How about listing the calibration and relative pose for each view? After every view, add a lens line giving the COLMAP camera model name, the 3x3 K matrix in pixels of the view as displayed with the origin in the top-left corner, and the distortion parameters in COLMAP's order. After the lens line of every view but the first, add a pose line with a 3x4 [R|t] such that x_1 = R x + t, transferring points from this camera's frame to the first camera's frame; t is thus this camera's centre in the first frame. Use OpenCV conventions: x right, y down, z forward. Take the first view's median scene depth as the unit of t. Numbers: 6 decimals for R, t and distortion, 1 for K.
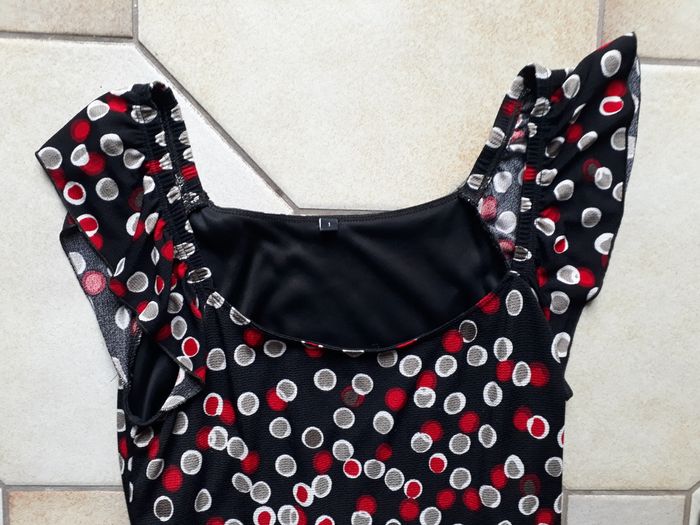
lens RADIAL K [[549.7, 0, 351.1], [0, 549.7, 265.0], [0, 0, 1]] dist [-0.090837, -0.015058]
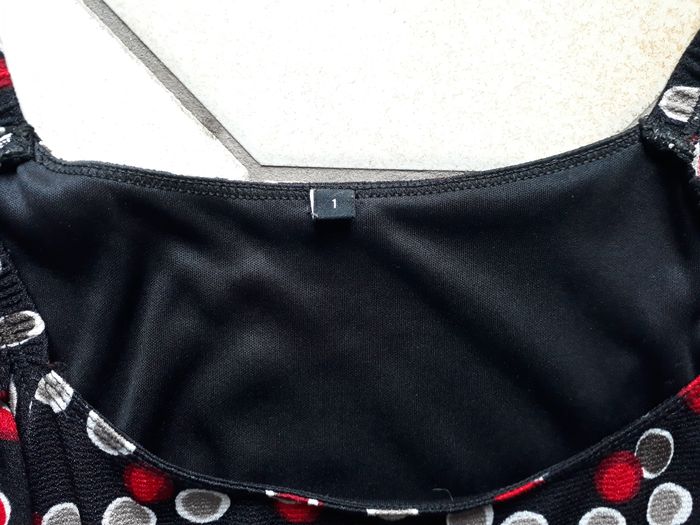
lens RADIAL K [[549.7, 0, 341.2], [0, 549.7, 279.5], [0, 0, 1]] dist [-0.090837, -0.015058]
pose [[0.999630, 0.001354, -0.027182, -0.023772], [-0.000314, 0.999269, 0.038220, -0.033157], [0.027214, -0.038197, 0.998900, 0.603498]]
